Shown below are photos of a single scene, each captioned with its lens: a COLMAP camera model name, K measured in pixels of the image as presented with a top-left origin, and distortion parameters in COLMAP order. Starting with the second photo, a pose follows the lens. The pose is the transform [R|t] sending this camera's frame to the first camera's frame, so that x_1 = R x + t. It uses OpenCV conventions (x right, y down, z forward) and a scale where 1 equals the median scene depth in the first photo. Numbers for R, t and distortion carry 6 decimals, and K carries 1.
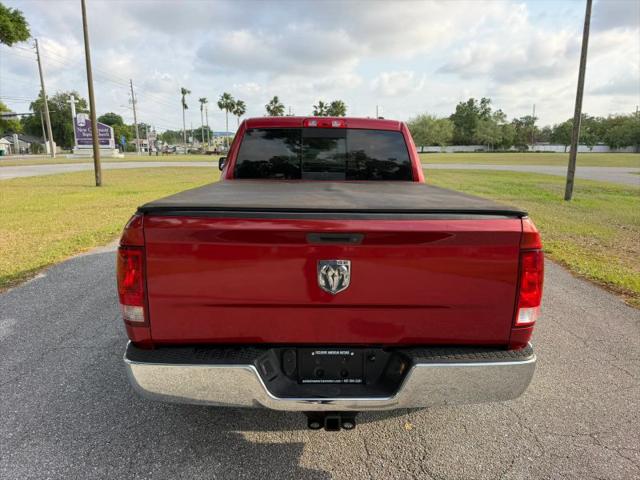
lens RADIAL K [[473.9, 0, 315.4], [0, 473.9, 237.7], [0, 0, 1]] dist [0.025721, -0.011556]
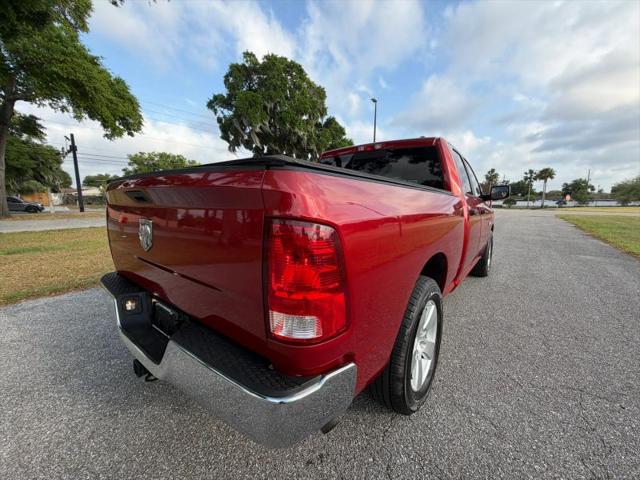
lens RADIAL K [[252.8, 0, 320.5], [0, 252.8, 242.2], [0, 0, 1]] dist [0.008076, 0.000144]
pose [[0.771968, 0.101089, -0.627572, 0.659840], [-0.123625, 0.992299, 0.007769, 0.040544], [0.623525, 0.071586, 0.778519, 0.727825]]
